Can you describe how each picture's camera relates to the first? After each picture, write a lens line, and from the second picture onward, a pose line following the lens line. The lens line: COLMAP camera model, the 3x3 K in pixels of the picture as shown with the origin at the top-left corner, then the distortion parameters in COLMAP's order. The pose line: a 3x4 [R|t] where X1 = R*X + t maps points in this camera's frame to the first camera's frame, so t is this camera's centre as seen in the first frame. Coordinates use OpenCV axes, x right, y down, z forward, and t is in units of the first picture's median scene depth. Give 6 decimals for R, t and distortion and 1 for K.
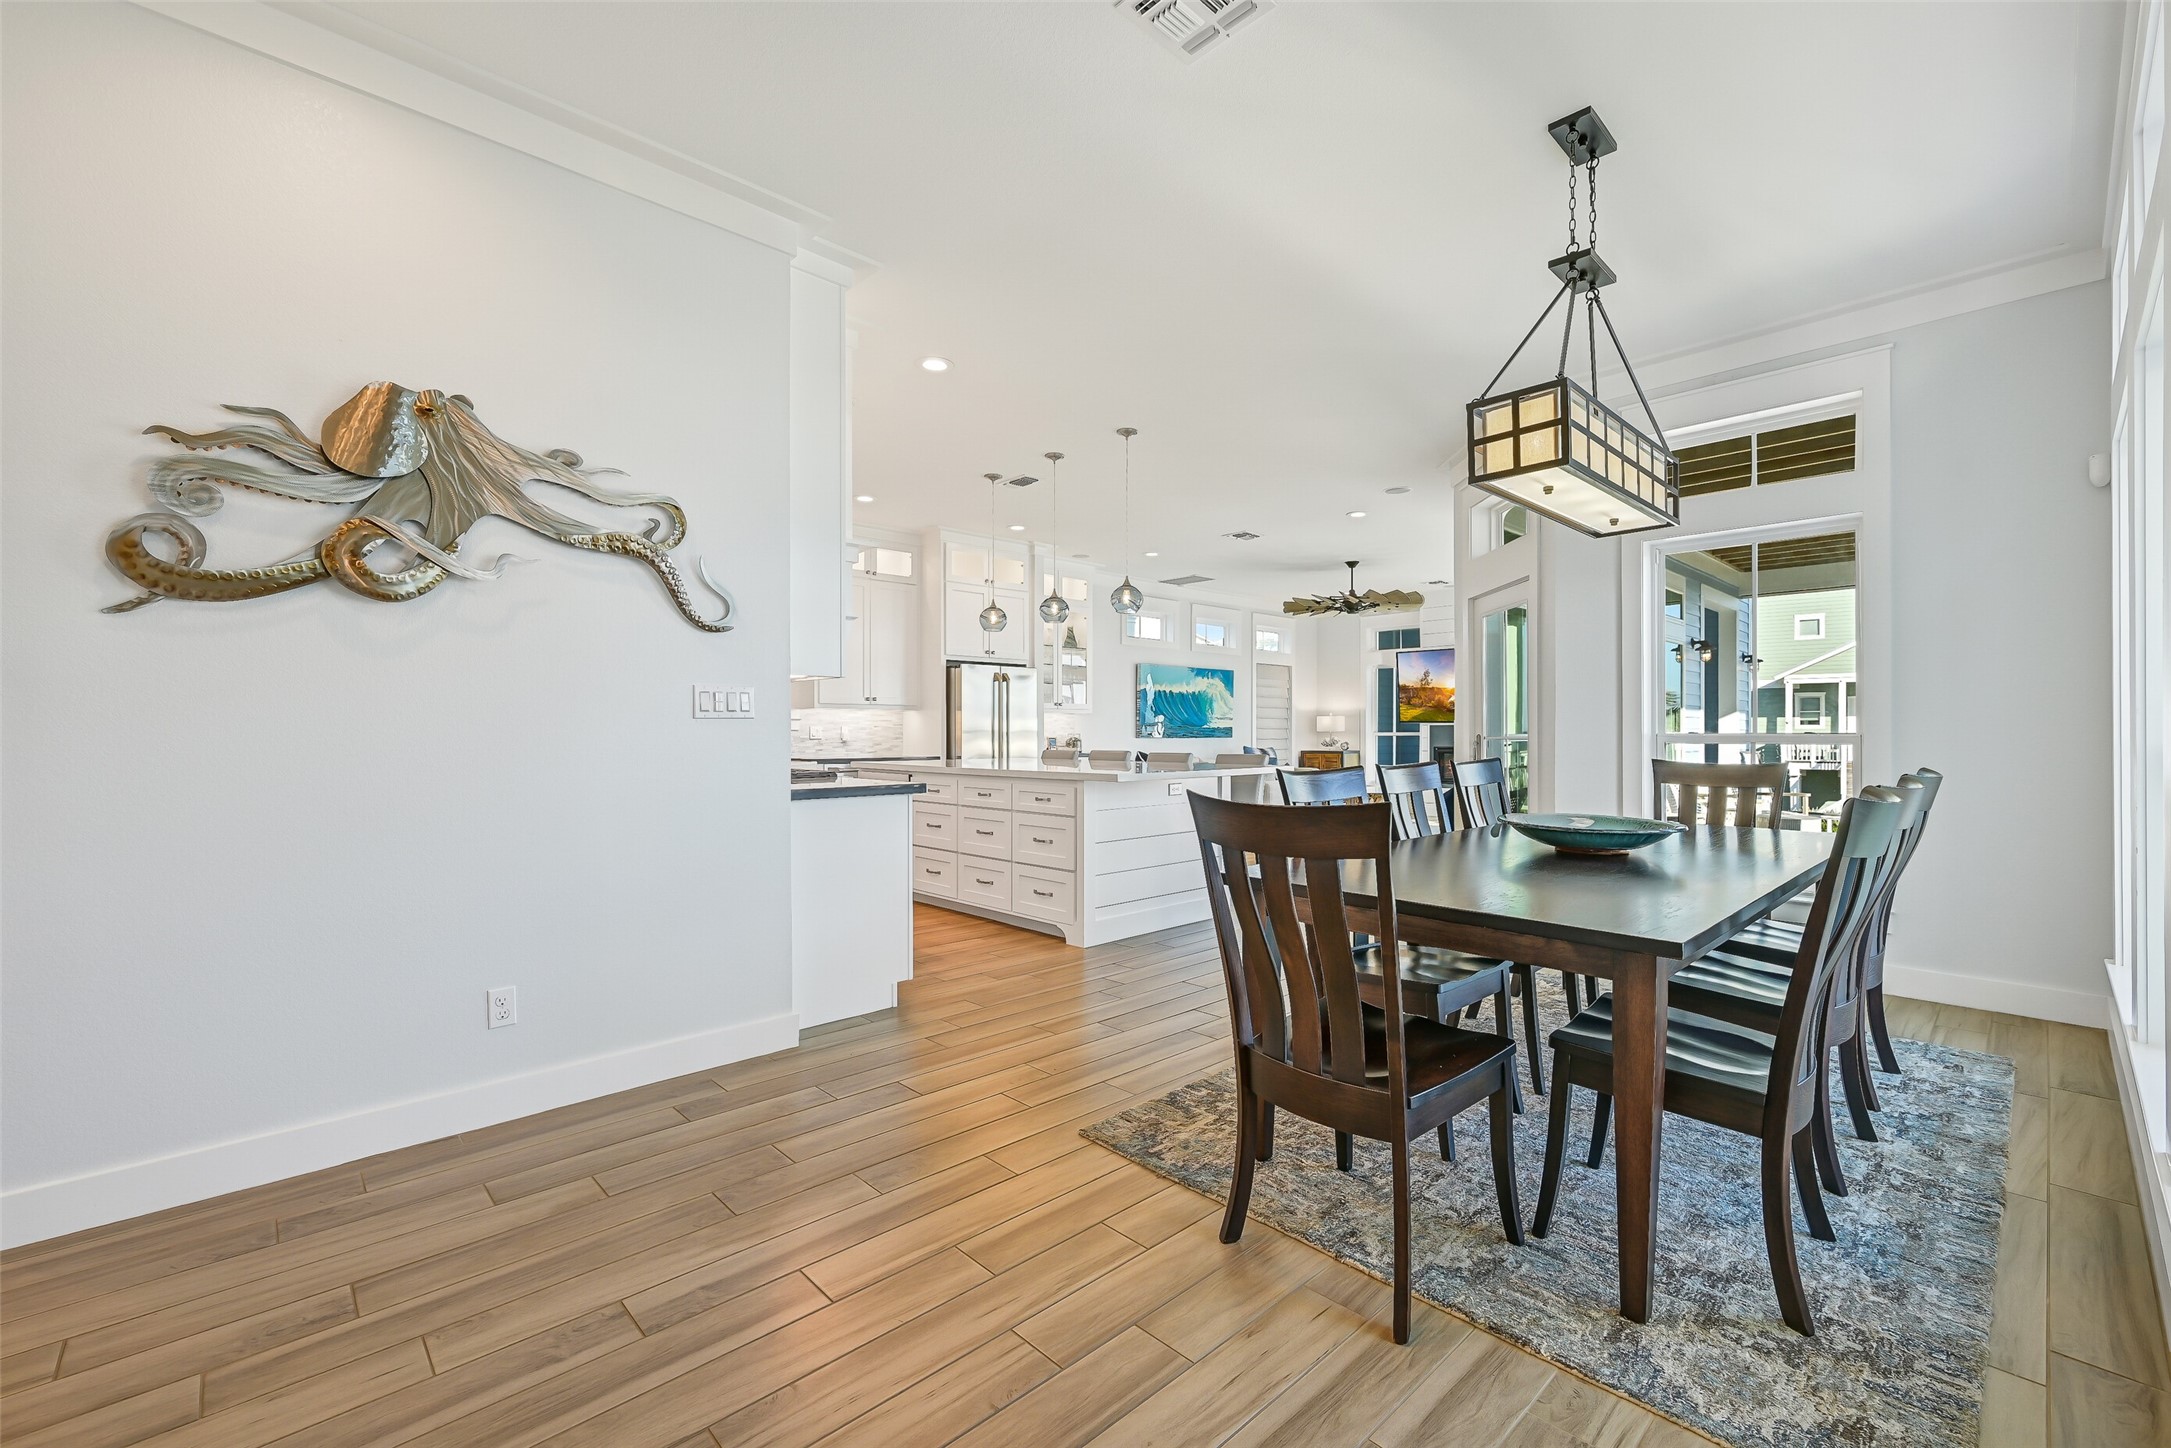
lens RADIAL K [[911.8, 0, 1091.3], [0, 911.8, 724.0], [0, 0, 1]] dist [-0.012044, -0.000421]
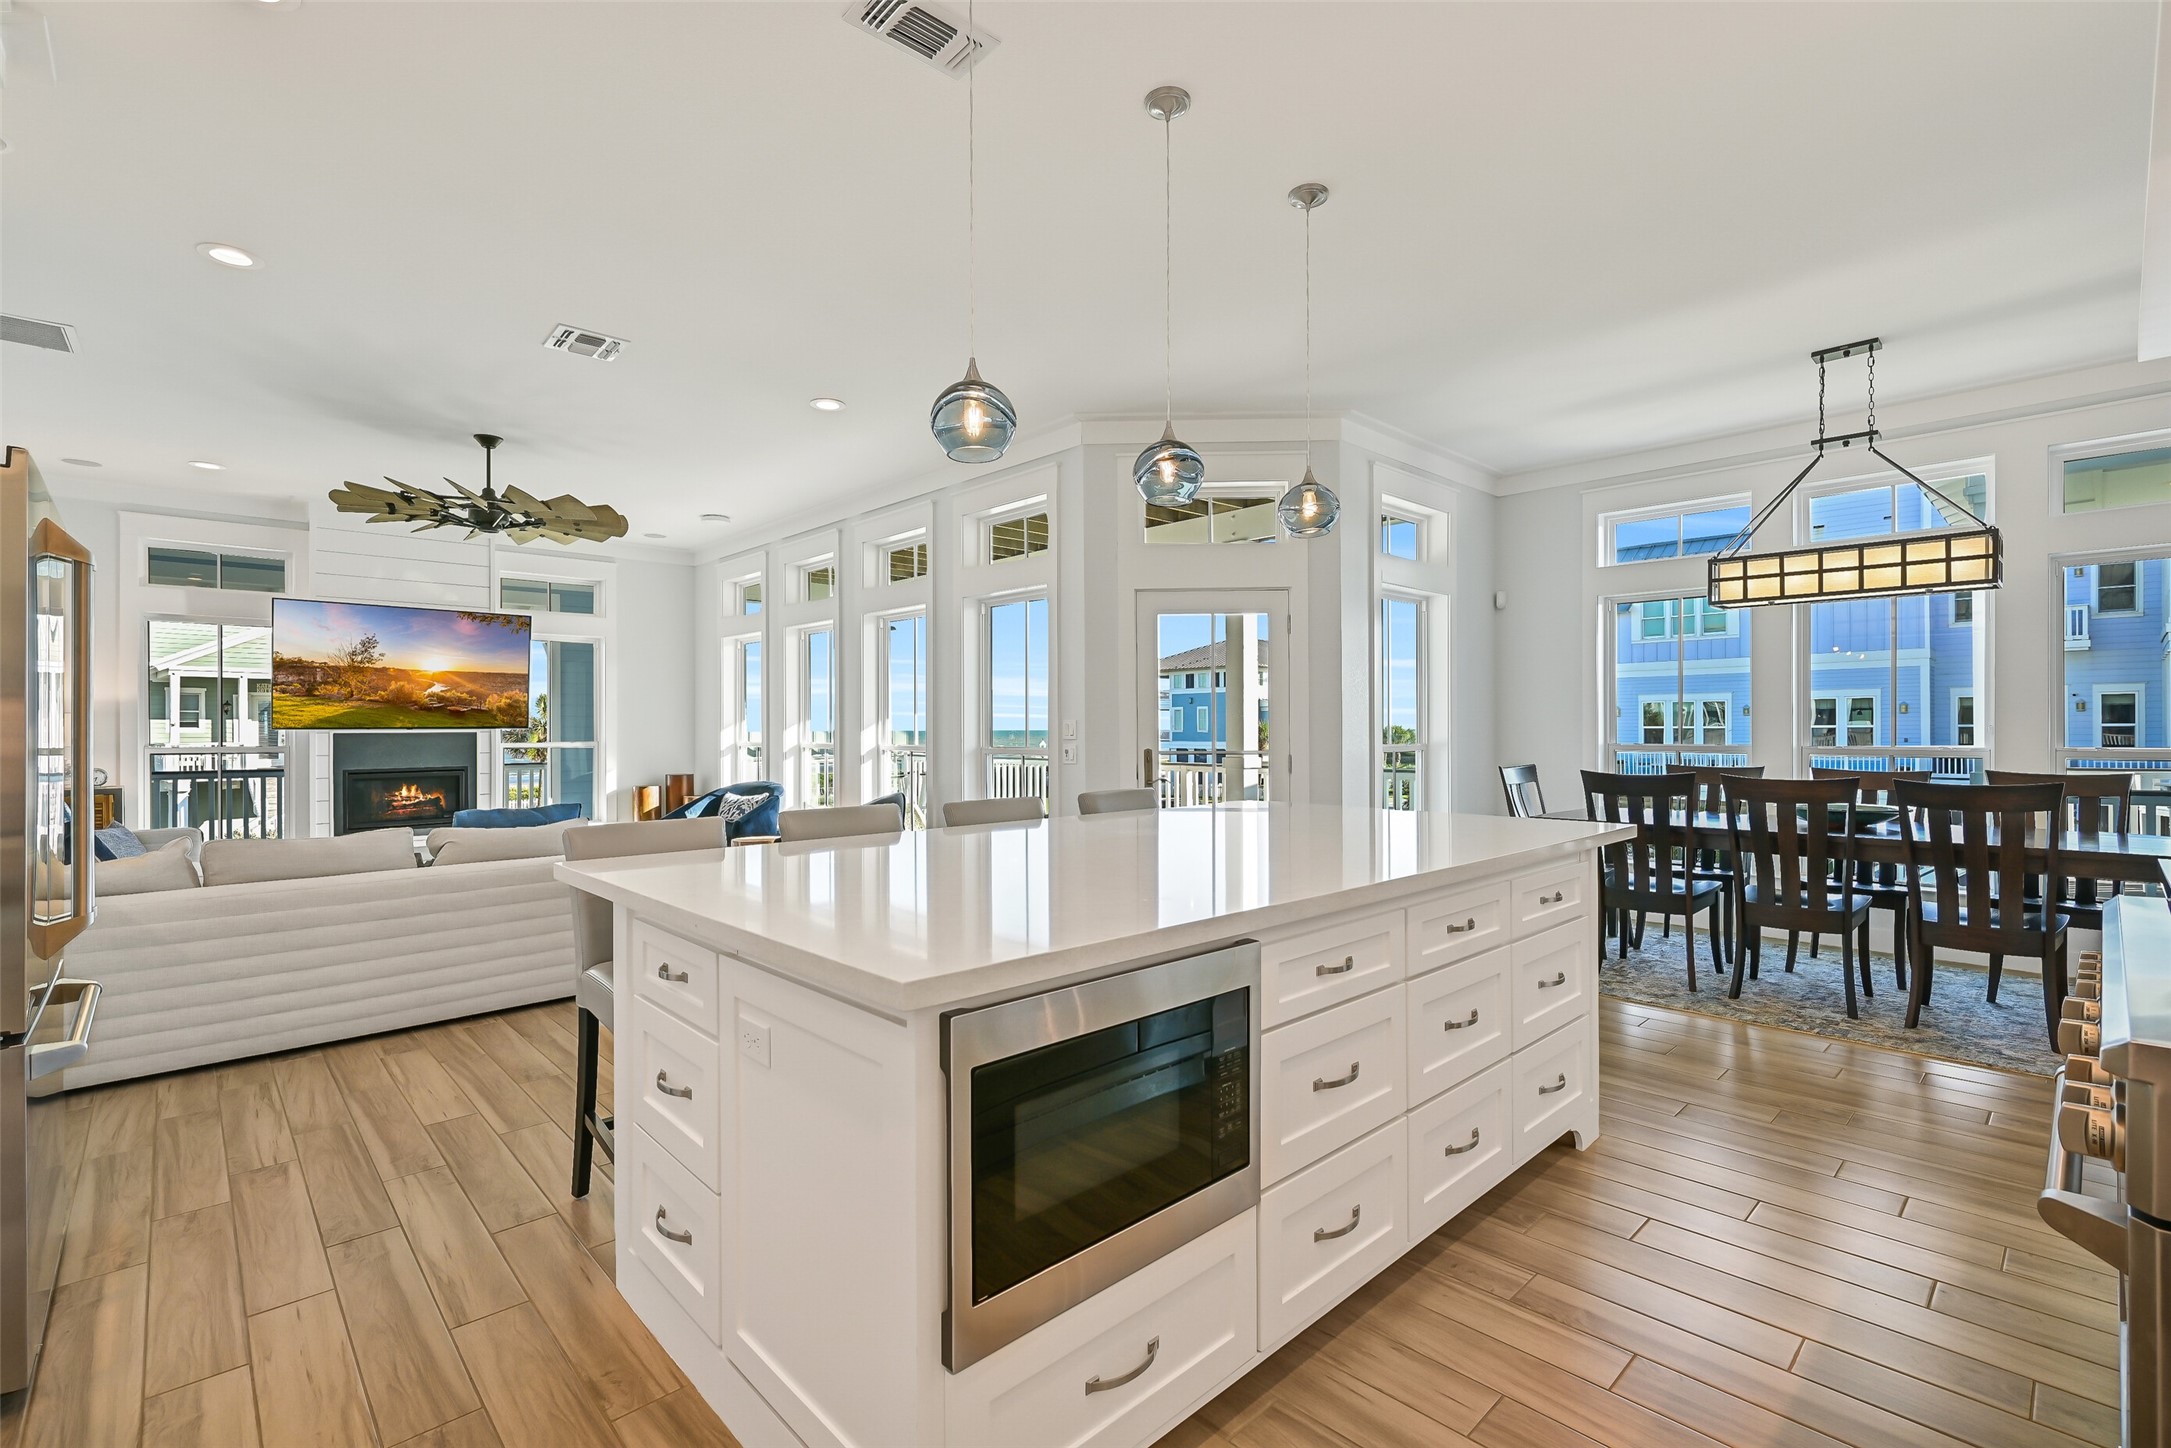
lens RADIAL K [[959.8, 0, 1094.9], [0, 959.8, 732.6], [0, 0, 1]] dist [-0.001458, 0.001279]
pose [[-0.008404, -0.010918, 0.999905, -0.221011], [0.001617, 0.999939, 0.010932, -0.006371], [-0.999963, 0.001709, -0.008386, 0.497970]]
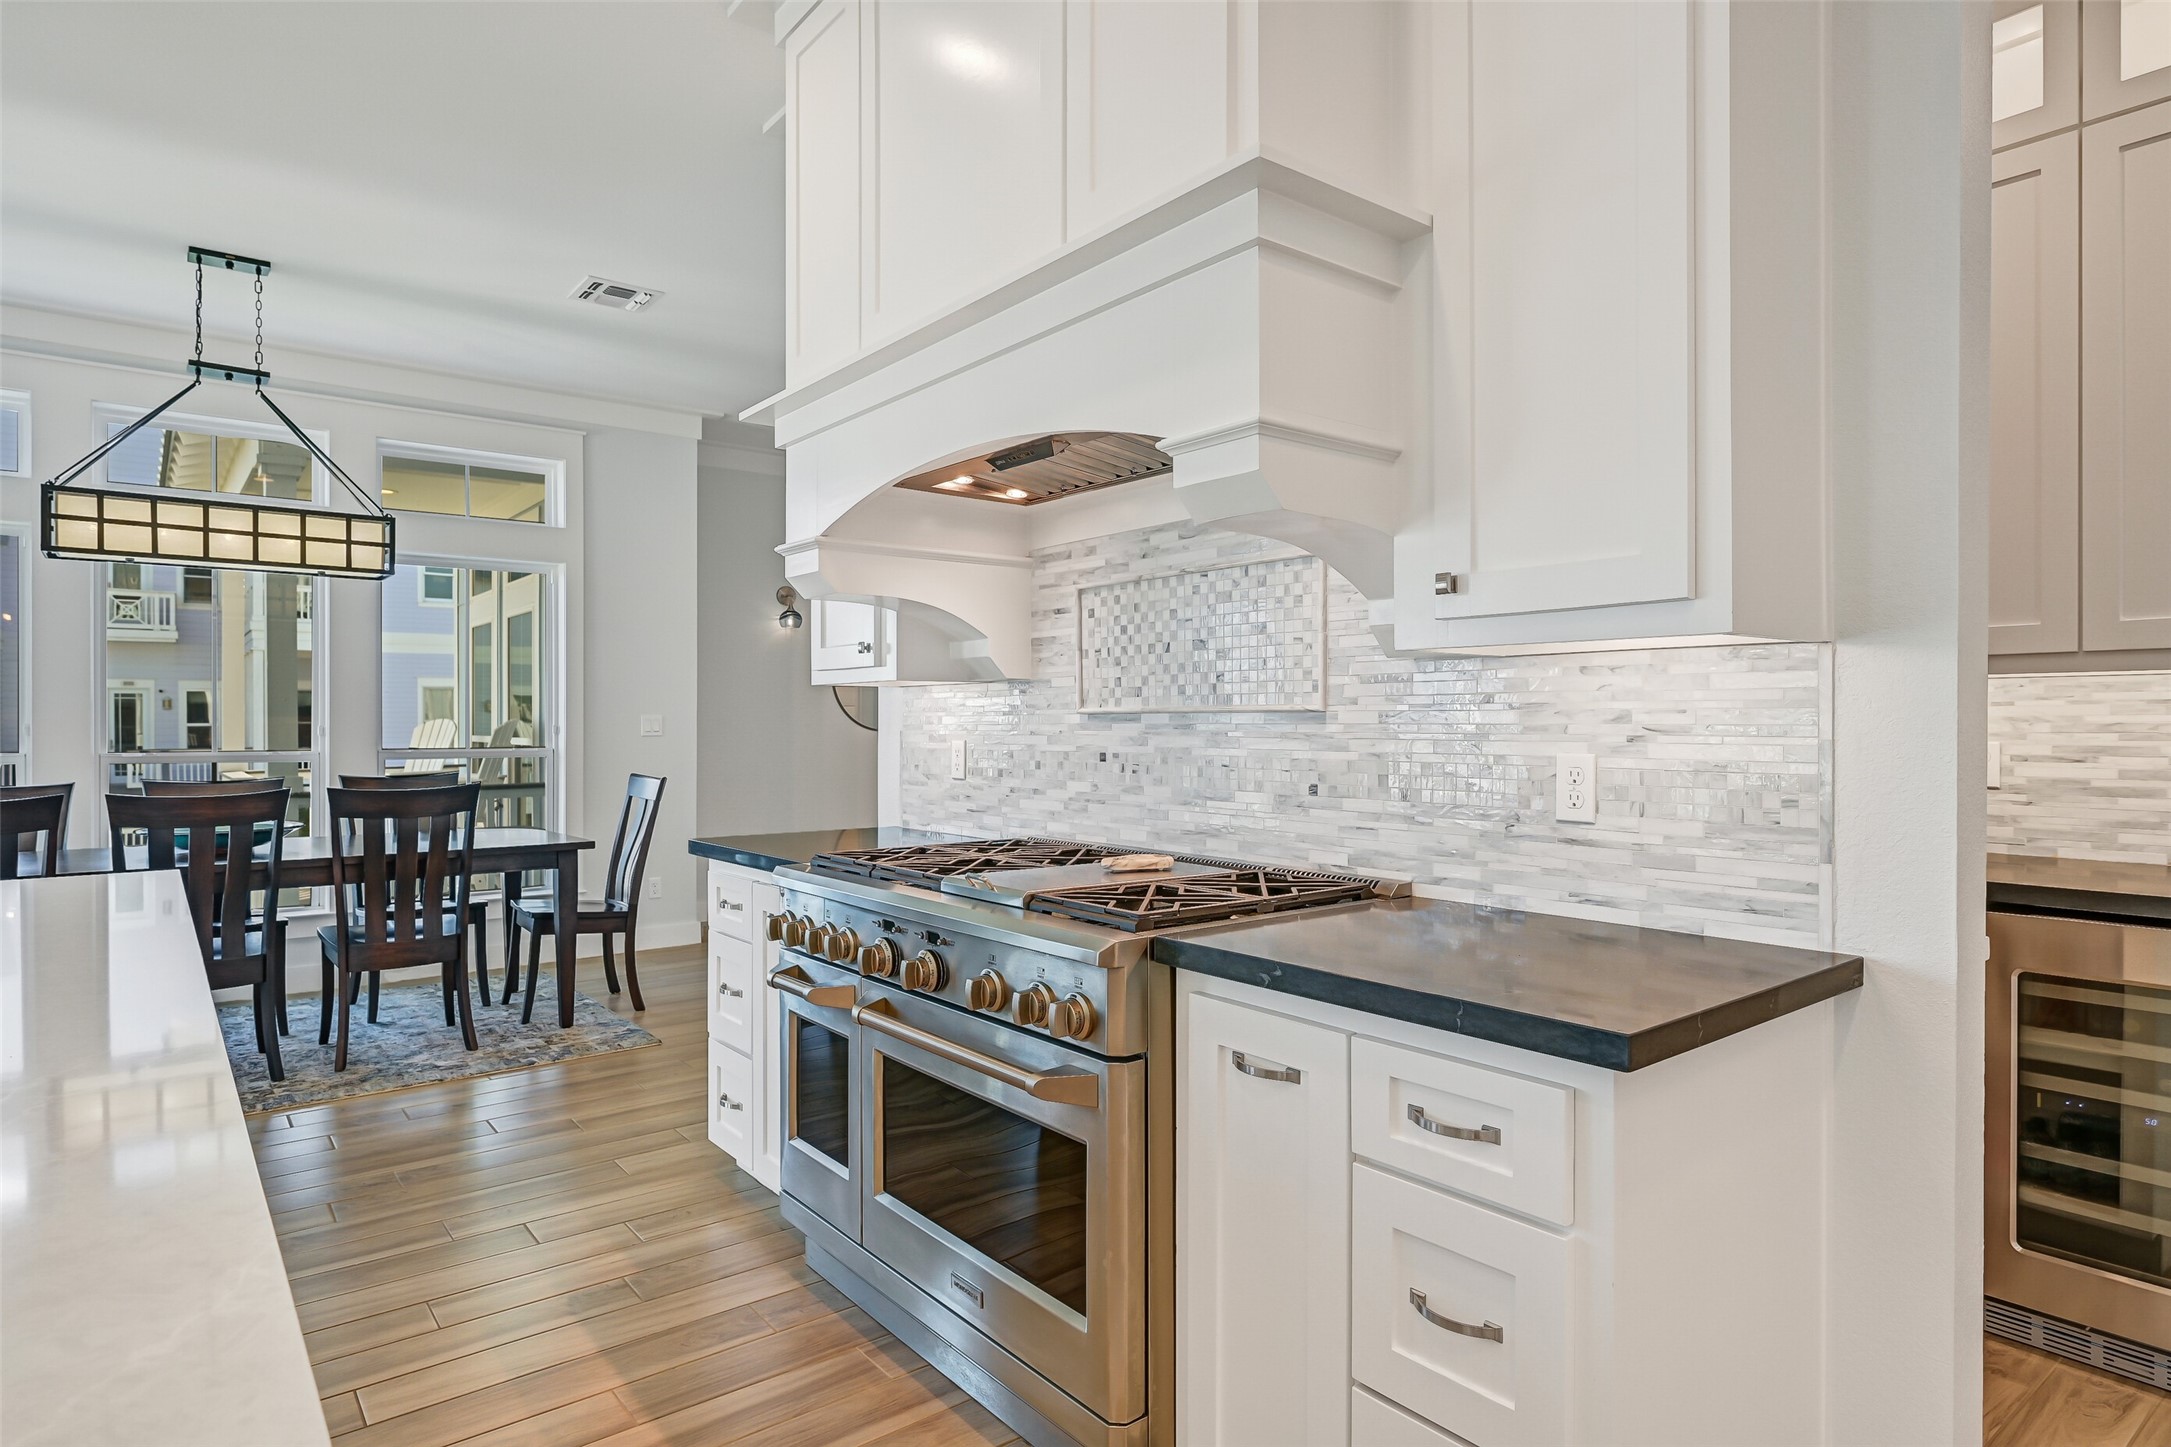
lens RADIAL K [[1214.5, 0, 1109.2], [0, 1214.5, 727.6], [0, 0, 1]] dist [-0.001442, -0.002484]
pose [[-0.997300, -0.006111, 0.073175, -0.159354], [-0.006075, 0.999981, 0.000708, -0.005918], [-0.073178, 0.000262, -0.997319, 0.555952]]
